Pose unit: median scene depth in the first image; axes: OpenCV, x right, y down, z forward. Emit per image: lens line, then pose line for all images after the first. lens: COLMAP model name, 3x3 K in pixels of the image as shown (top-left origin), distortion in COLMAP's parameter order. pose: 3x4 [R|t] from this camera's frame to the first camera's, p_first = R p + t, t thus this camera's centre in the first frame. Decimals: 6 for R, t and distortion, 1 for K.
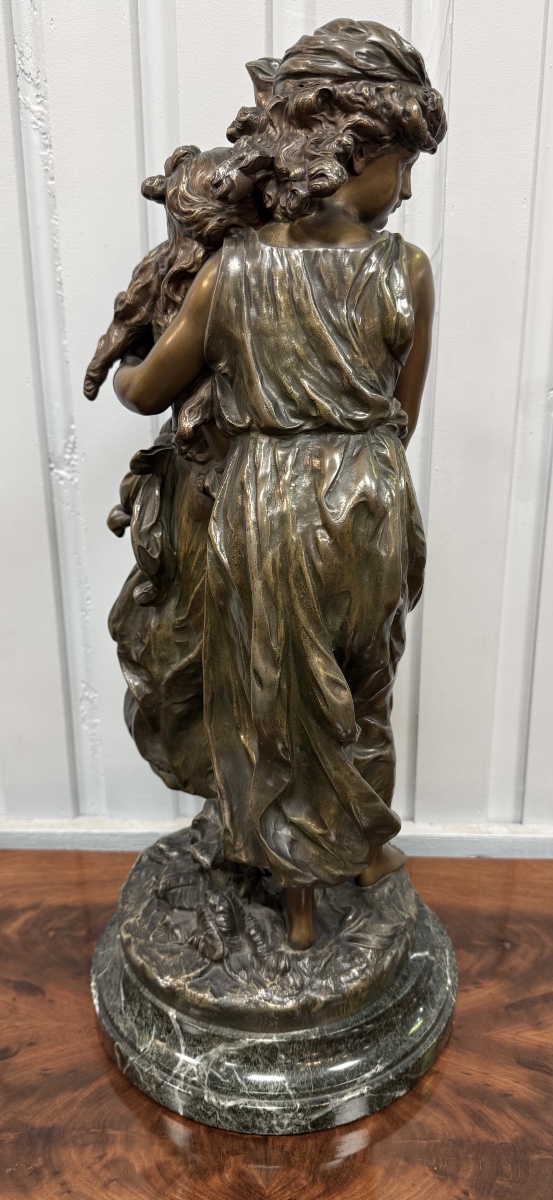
lens RADIAL K [[862.9, 0, 276.5], [0, 862.9, 600.0], [0, 0, 1]] dist [-0.022765, 0.011989]
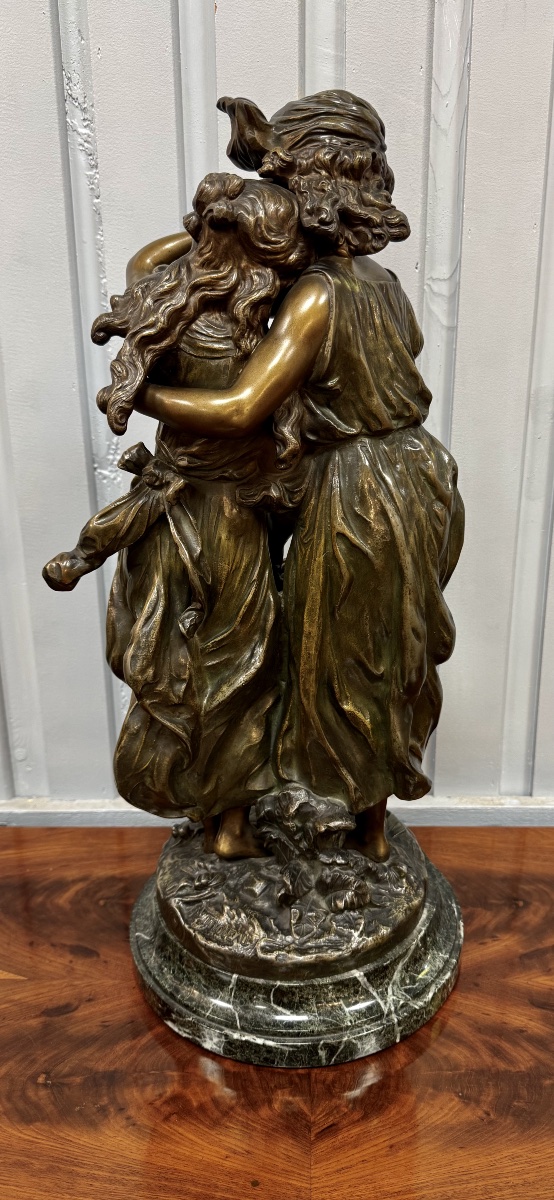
lens RADIAL K [[882.3, 0, 322.2], [0, 882.3, 602.6], [0, 0, 1]] dist [-0.000939, -0.008725]
pose [[0.998608, -0.006008, 0.052401, -0.043678], [0.005411, 0.999919, 0.011524, 0.002264], [-0.052466, -0.011224, 0.998560, -0.116960]]
